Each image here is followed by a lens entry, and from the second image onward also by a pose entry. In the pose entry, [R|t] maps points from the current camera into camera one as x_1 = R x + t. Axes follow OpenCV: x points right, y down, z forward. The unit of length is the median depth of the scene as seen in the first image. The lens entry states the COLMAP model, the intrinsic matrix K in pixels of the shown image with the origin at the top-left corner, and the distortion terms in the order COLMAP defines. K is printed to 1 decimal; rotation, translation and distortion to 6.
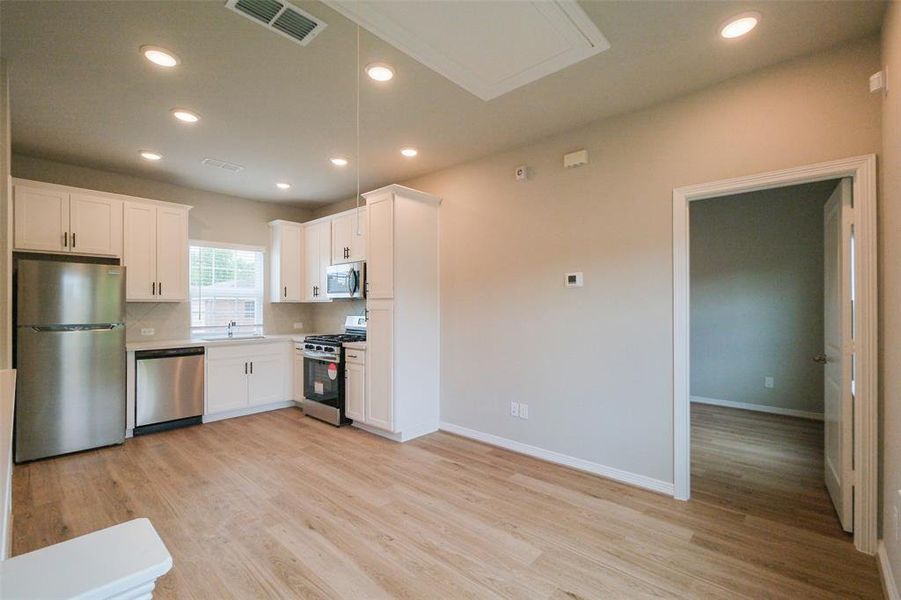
lens RADIAL K [[398.1, 0, 447.1], [0, 398.1, 303.8], [0, 0, 1]] dist [-0.002461, -0.000411]
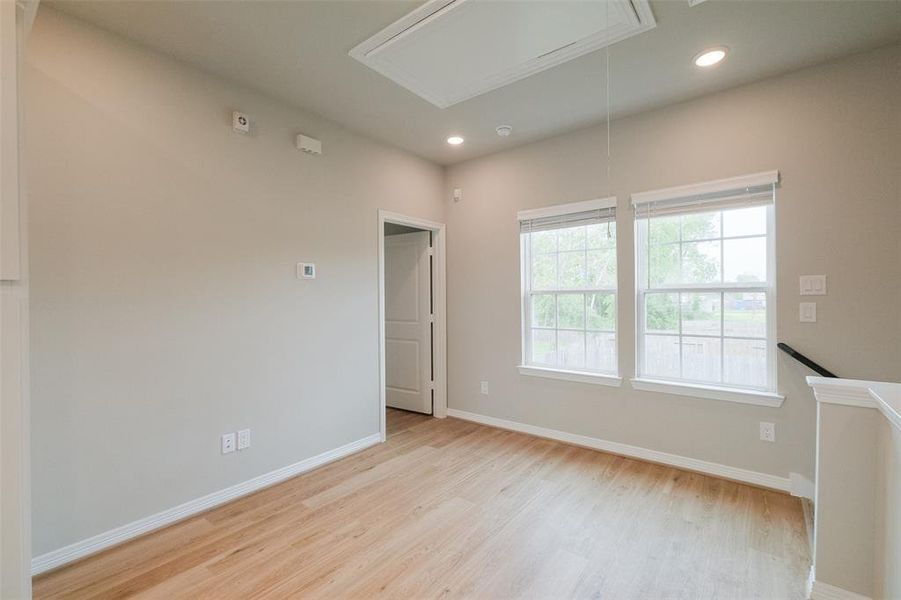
lens RADIAL K [[398.1, 0, 447.1], [0, 398.1, 303.8], [0, 0, 1]] dist [-0.002461, -0.000411]
pose [[-0.074294, -0.015329, 0.997119, -0.709798], [0.008396, 0.999837, 0.015996, 0.004562], [-0.997201, 0.009560, -0.074153, 0.809692]]
